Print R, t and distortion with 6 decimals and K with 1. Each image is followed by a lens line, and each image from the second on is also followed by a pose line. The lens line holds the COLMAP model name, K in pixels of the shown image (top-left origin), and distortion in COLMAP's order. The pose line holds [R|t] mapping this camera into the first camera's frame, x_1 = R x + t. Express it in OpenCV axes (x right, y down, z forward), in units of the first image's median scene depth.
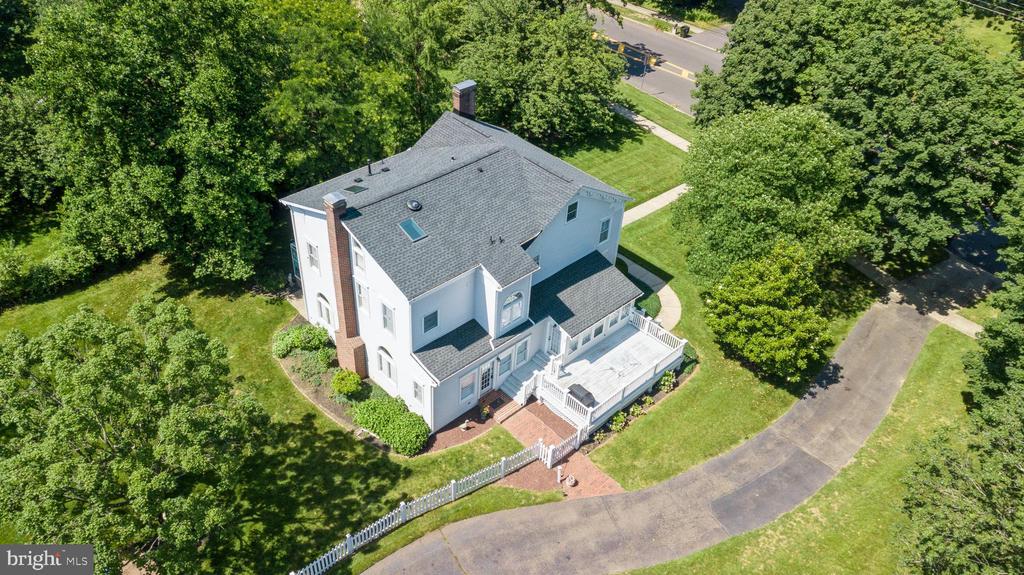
lens RADIAL K [[797.1, 0, 502.4], [0, 797.1, 289.6], [0, 0, 1]] dist [0.004524, 0.011443]
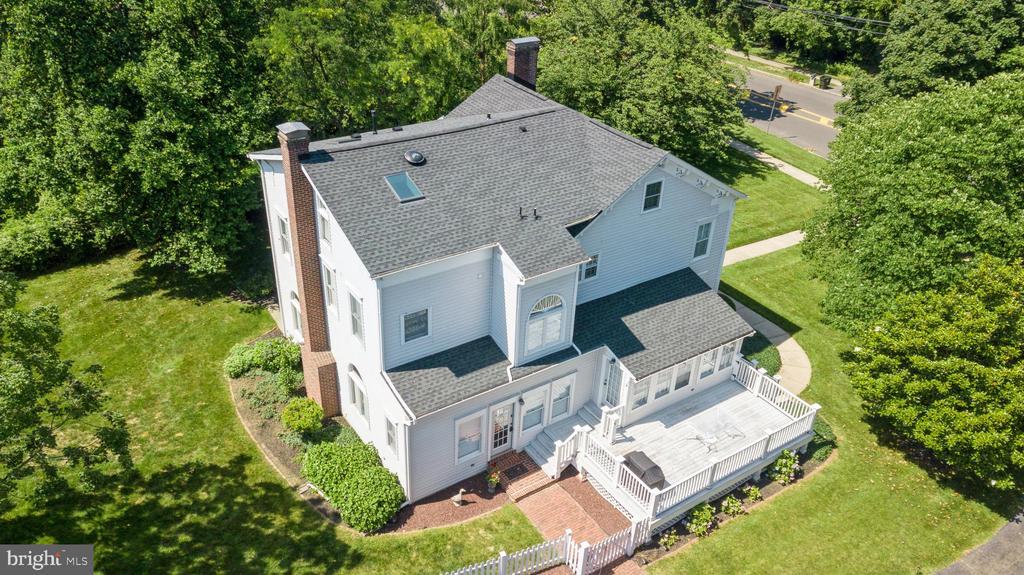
lens RADIAL K [[797.1, 0, 502.4], [0, 797.1, 289.6], [0, 0, 1]] dist [0.004524, 0.011443]
pose [[0.986331, 0.077133, -0.145609, 0.065781], [-0.096140, 0.987055, -0.128370, 0.079190], [0.133823, 0.140614, 0.980979, 0.324260]]
